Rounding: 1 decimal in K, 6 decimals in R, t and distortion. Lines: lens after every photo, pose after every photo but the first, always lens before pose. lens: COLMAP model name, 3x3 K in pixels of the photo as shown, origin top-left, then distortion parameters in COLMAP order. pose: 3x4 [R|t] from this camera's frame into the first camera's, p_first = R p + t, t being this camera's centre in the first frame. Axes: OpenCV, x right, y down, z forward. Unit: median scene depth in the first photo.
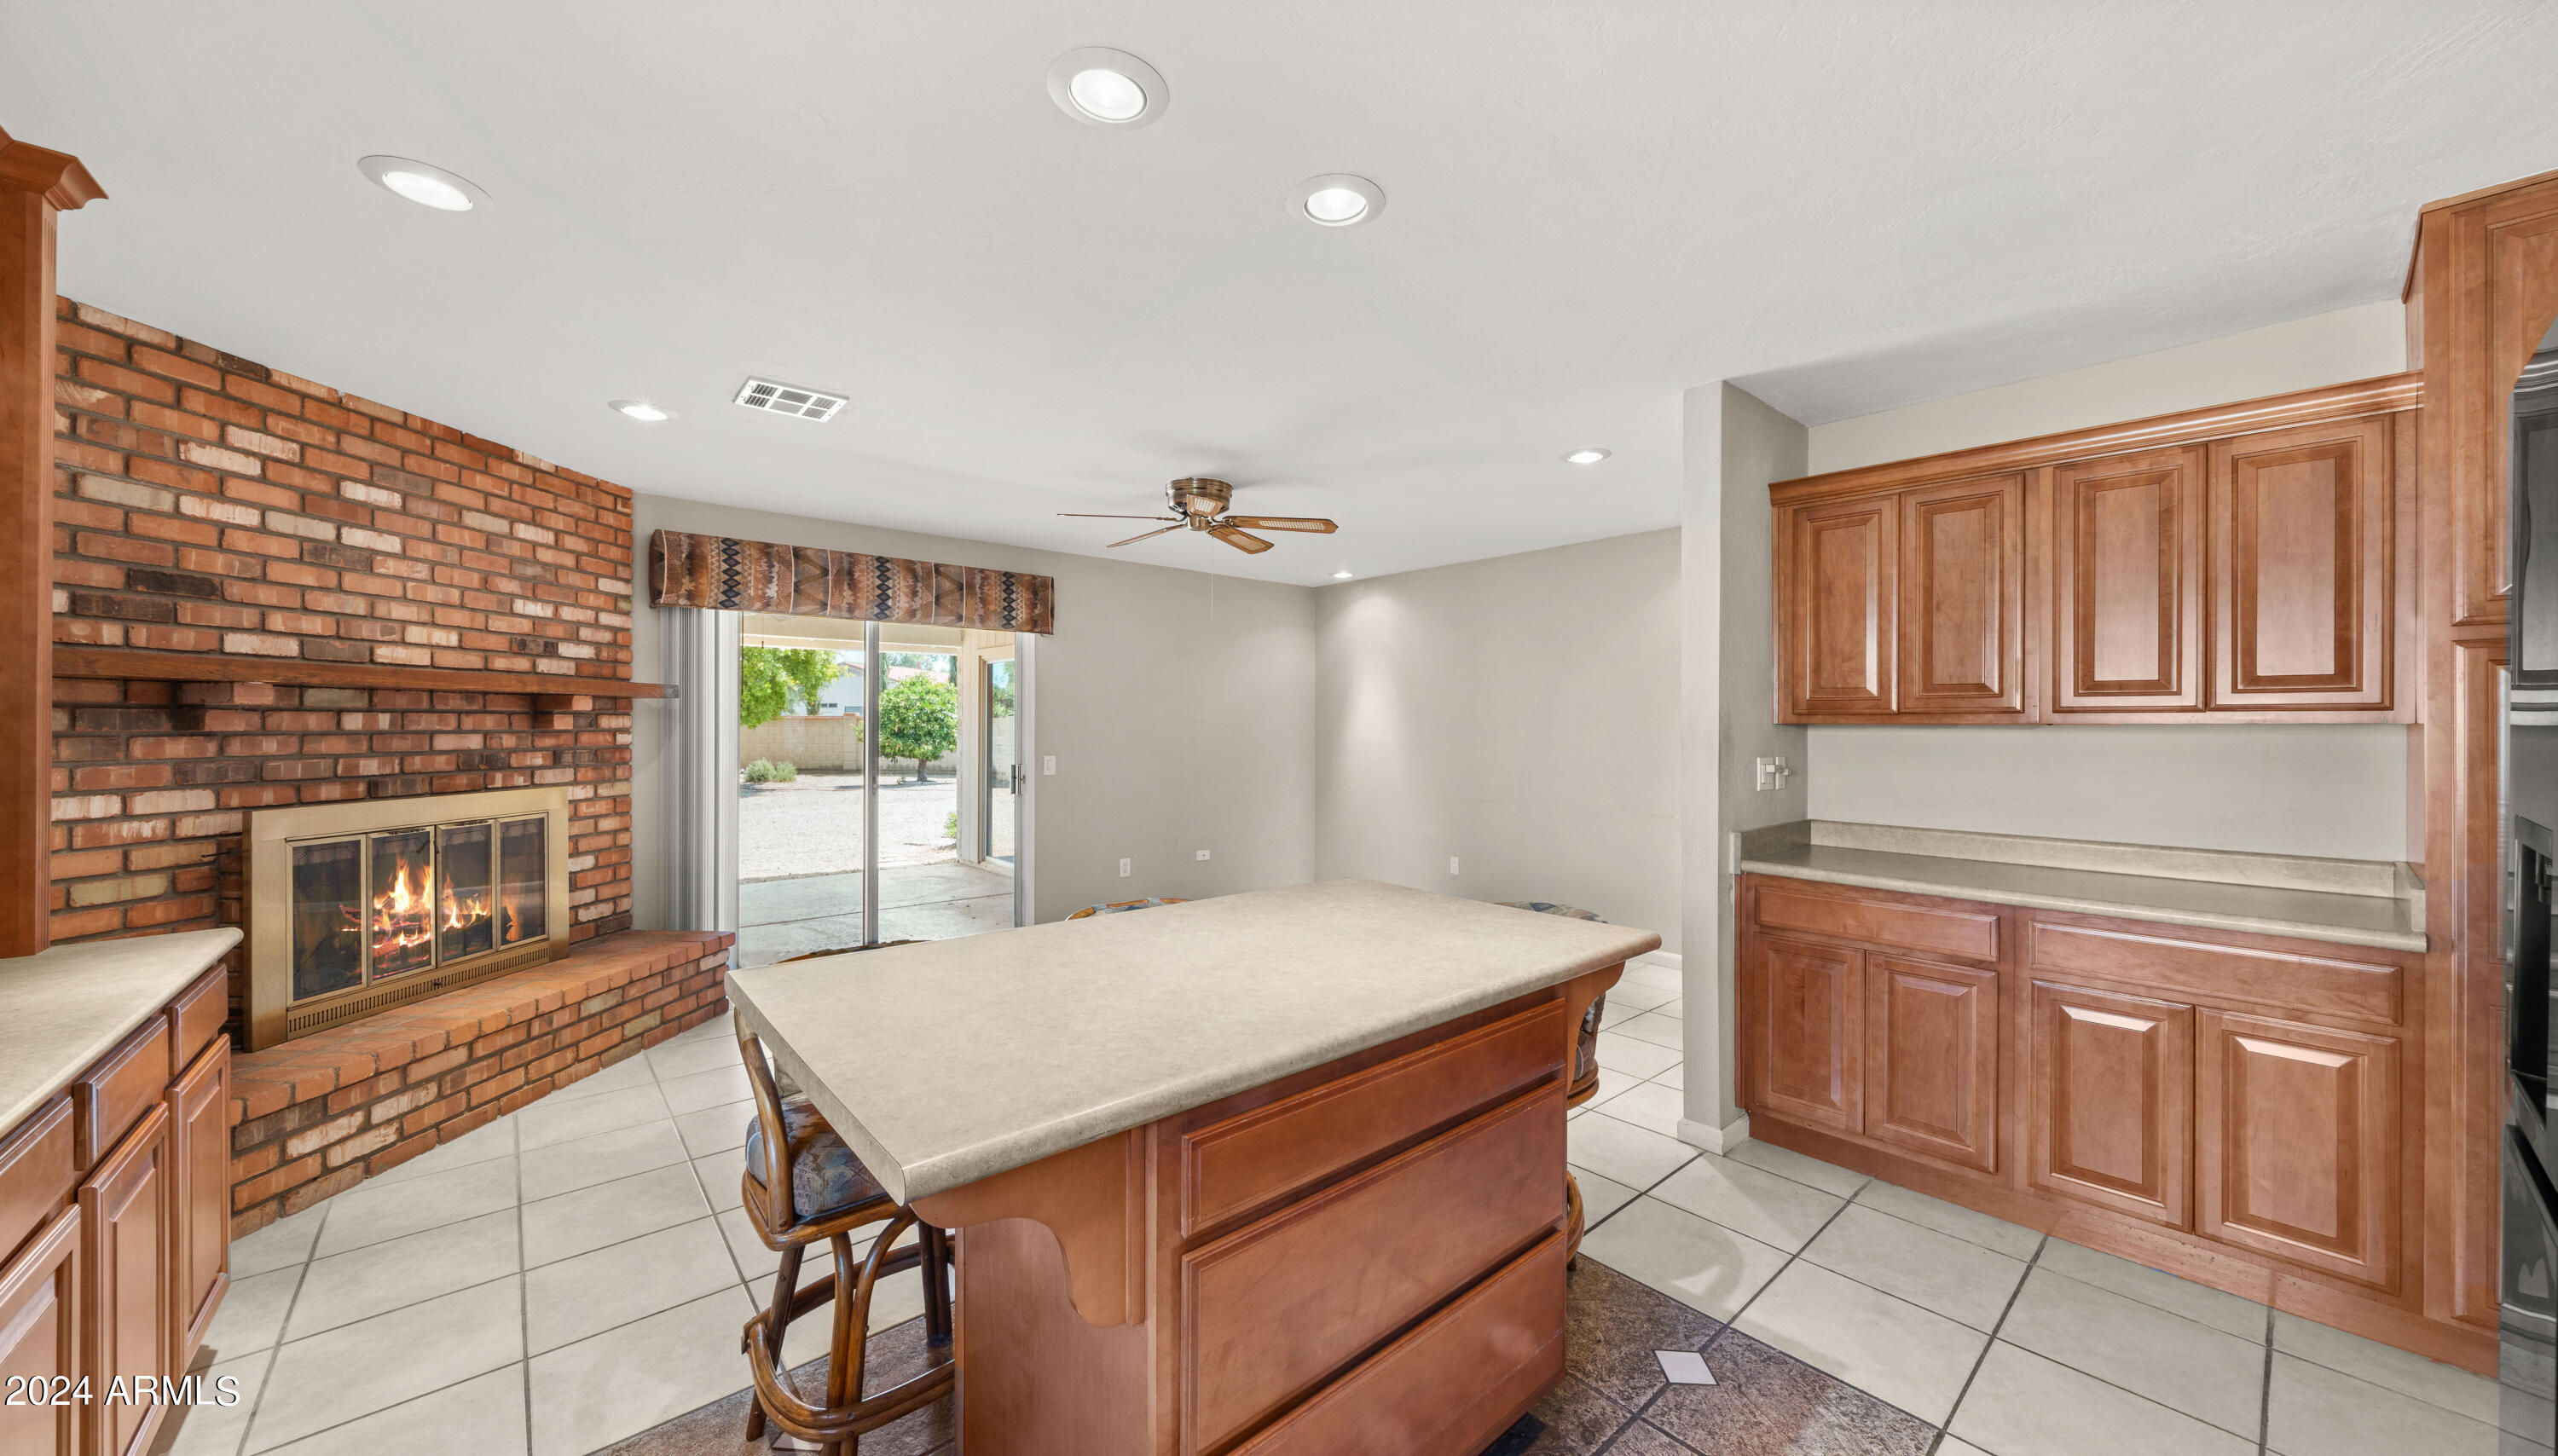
lens RADIAL K [[909.2, 0, 1286.4], [0, 909.2, 721.9], [0, 0, 1]] dist [-0.000747, -0.000002]
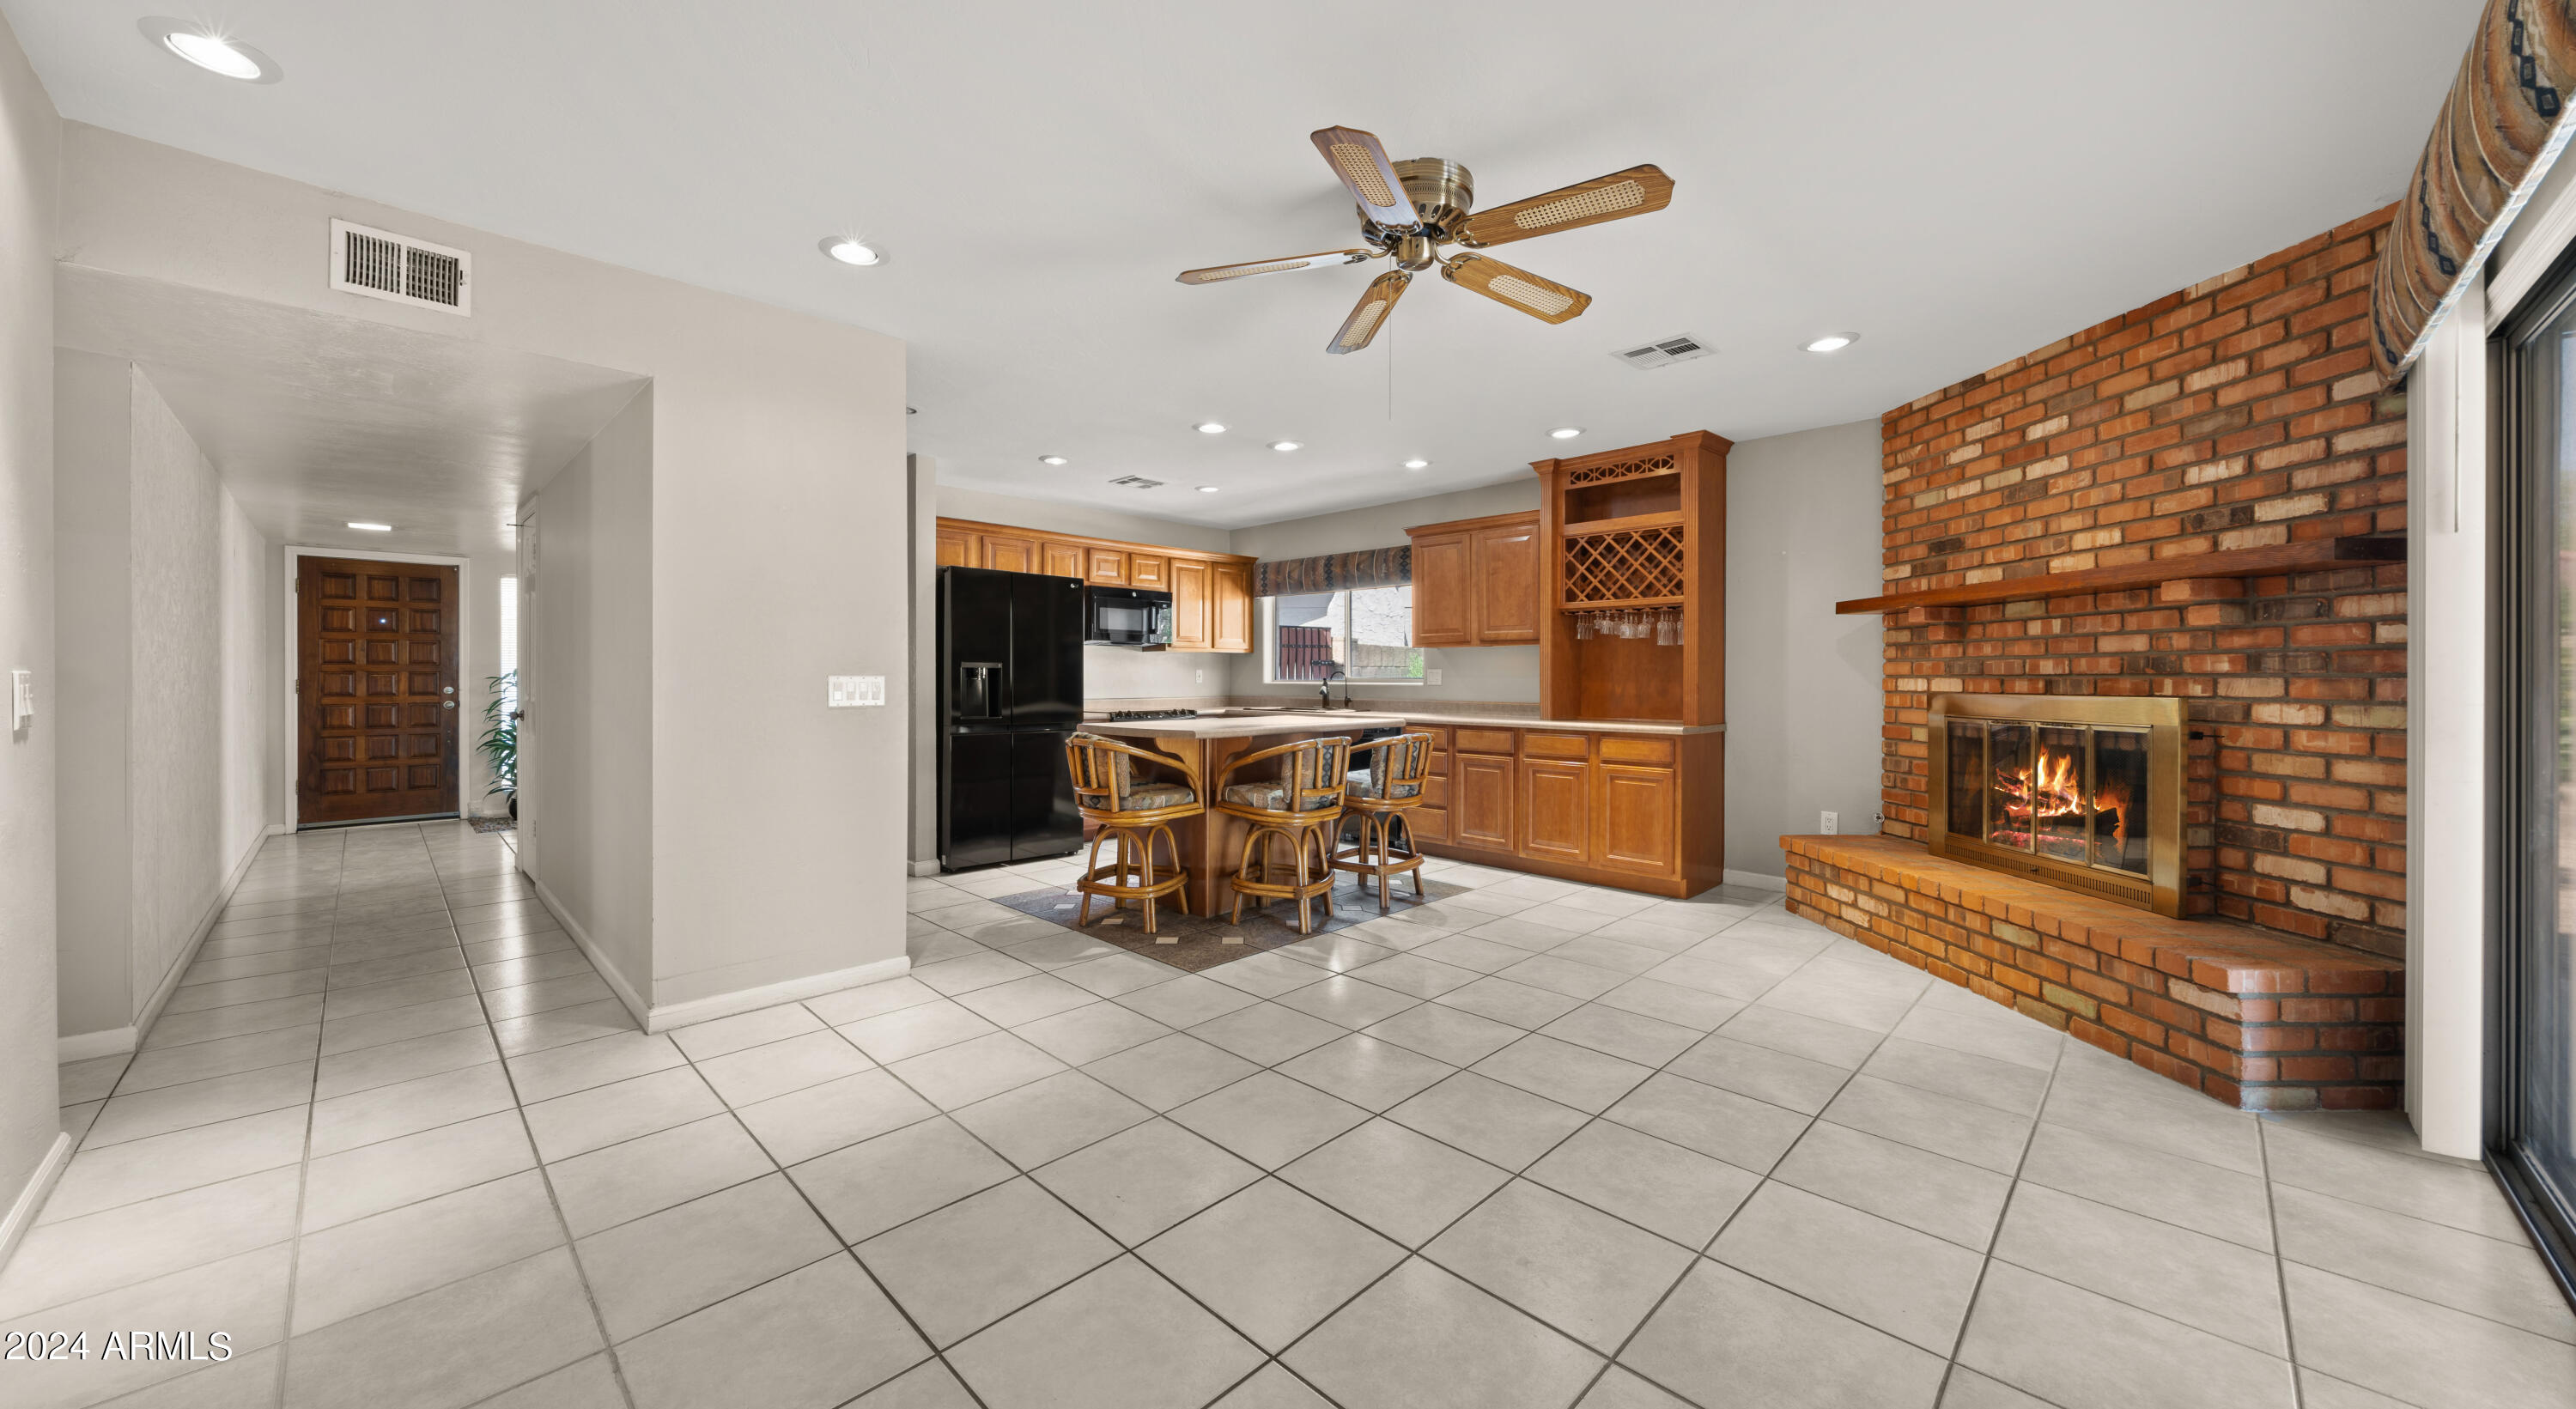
lens RADIAL K [[921.2, 0, 1250.3], [0, 921.2, 677.6], [0, 0, 1]] dist [-0.001624, -0.000180]
pose [[-0.998499, -0.003326, -0.054666, 0.047620], [-0.003145, 0.999989, -0.003410, 0.063913], [0.054677, -0.003233, -0.998499, 1.918294]]
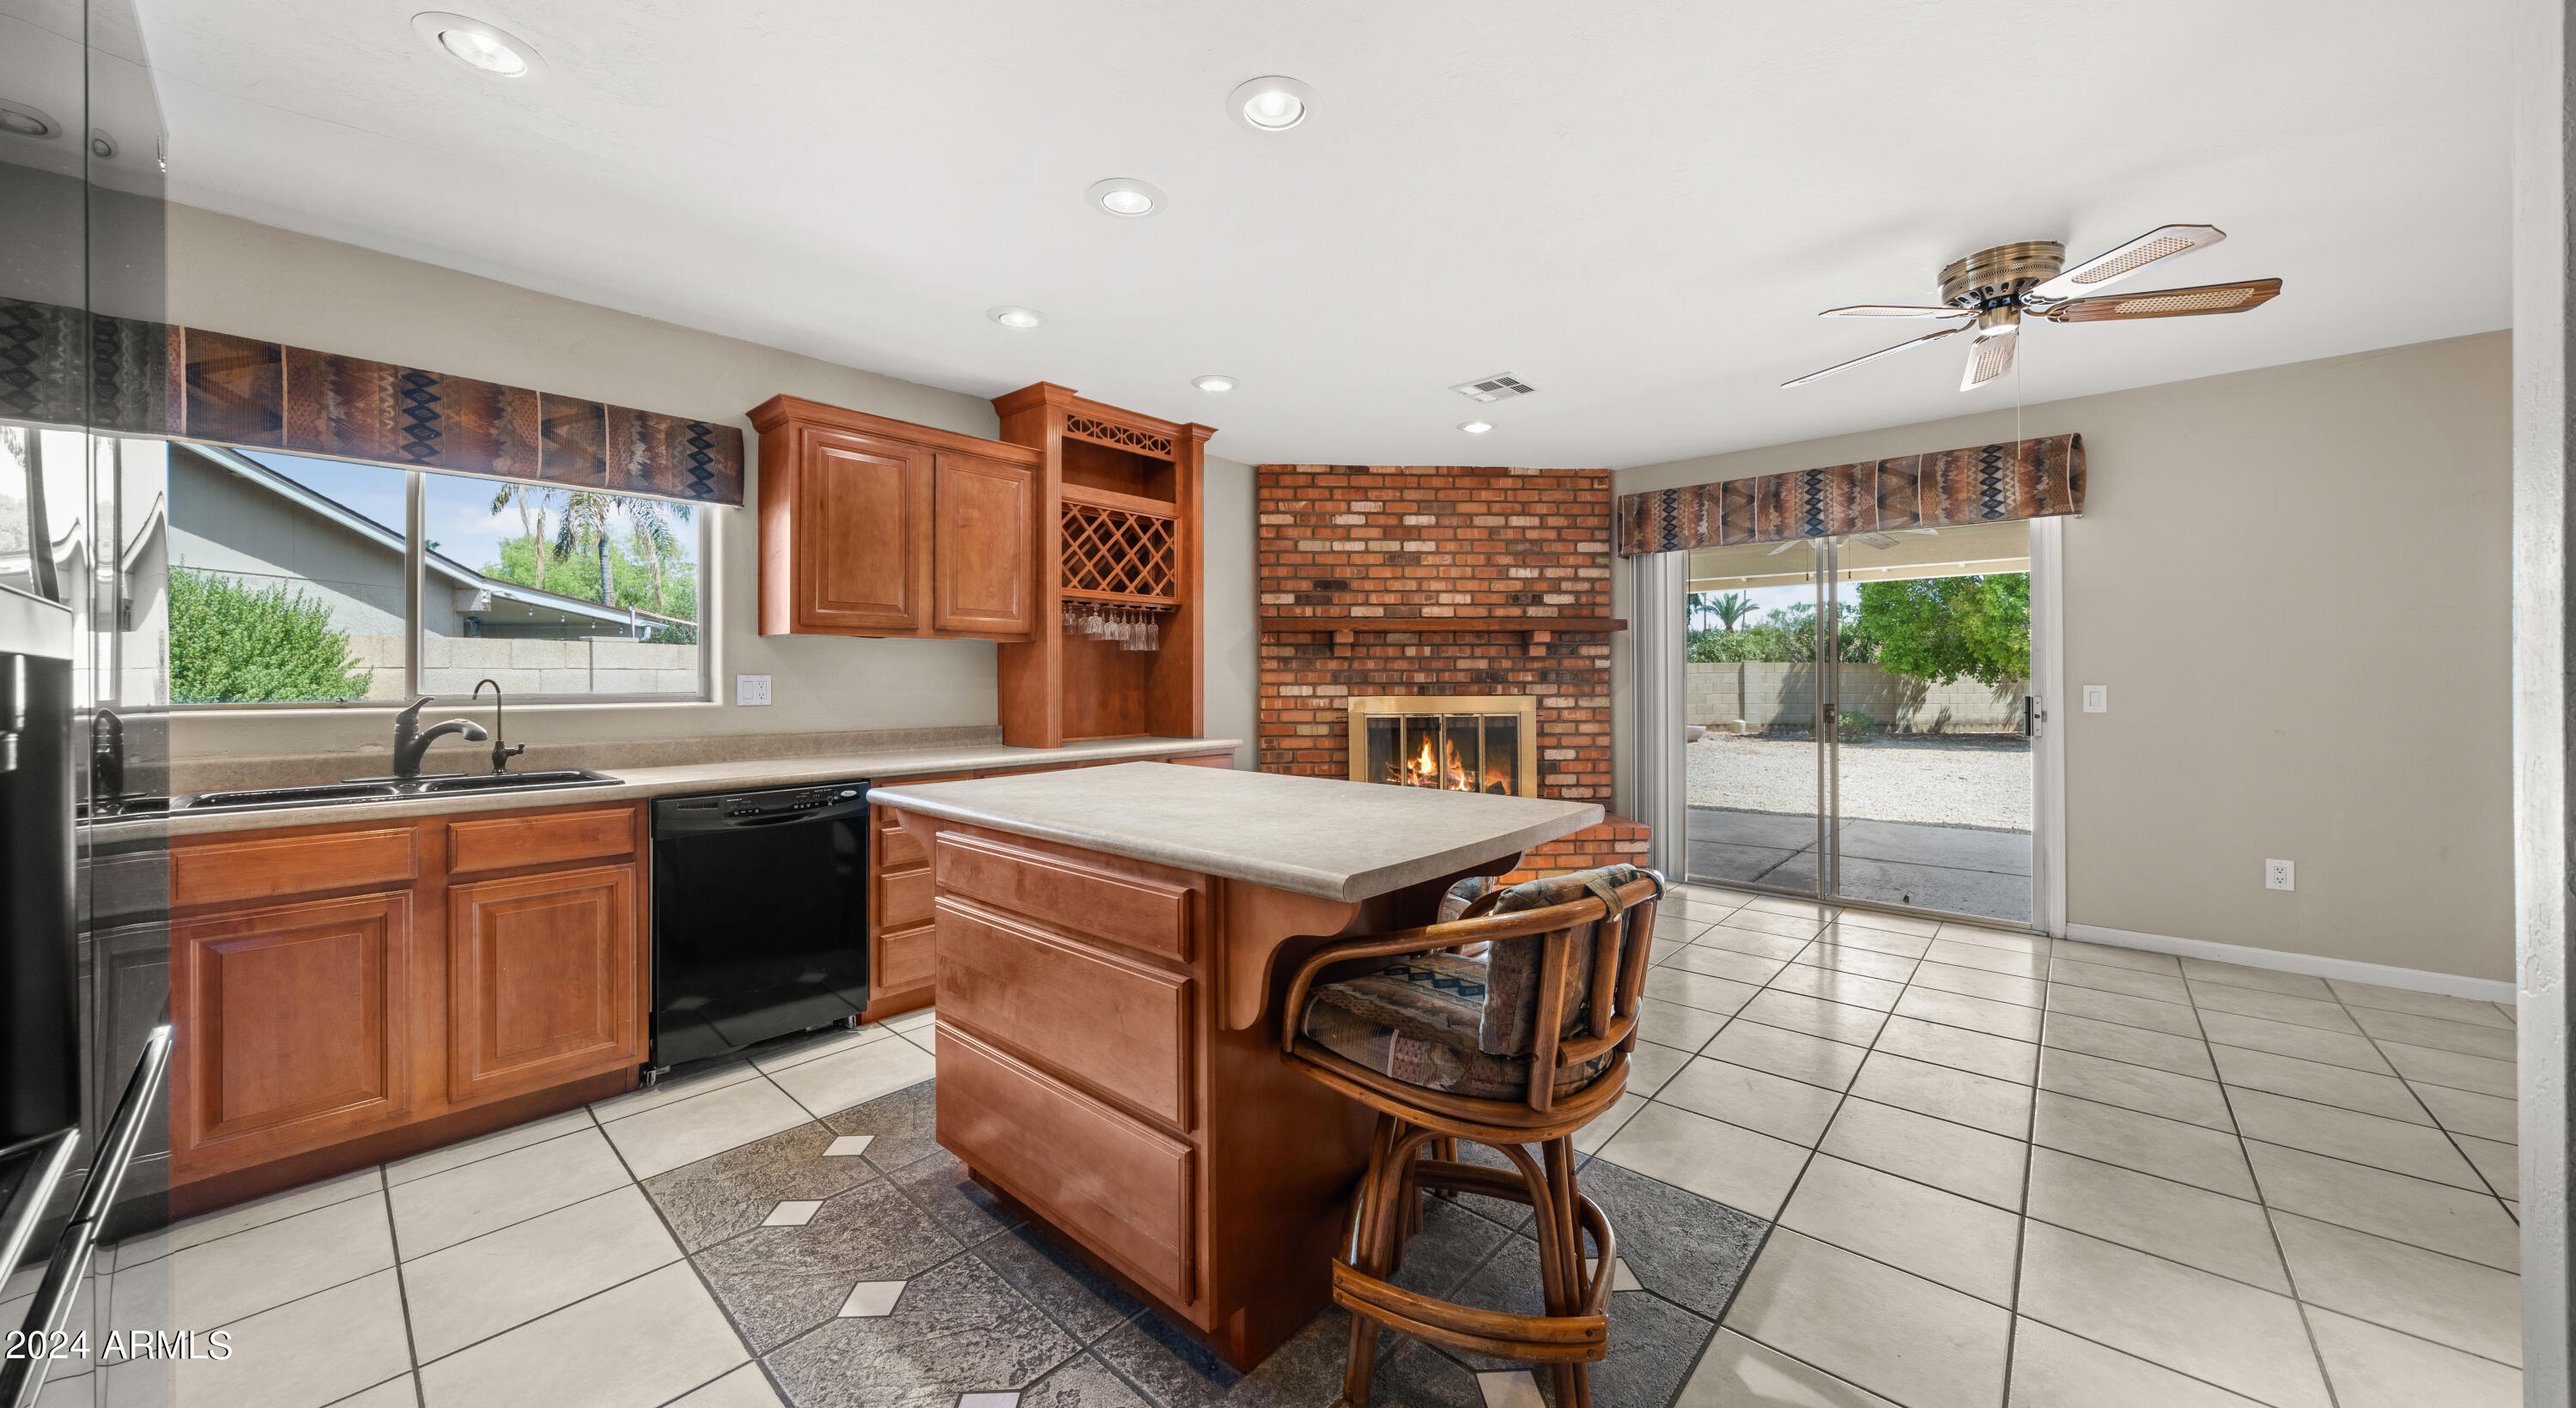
lens RADIAL K [[887.6, 0, 1275.6], [0, 887.6, 674.0], [0, 0, 1]] dist [-0.006198, -0.000122]
pose [[0.115443, -0.007254, -0.993288, 0.581659], [0.007051, 0.999954, -0.006483, 0.047344], [0.993289, -0.006255, 0.115489, 0.486937]]
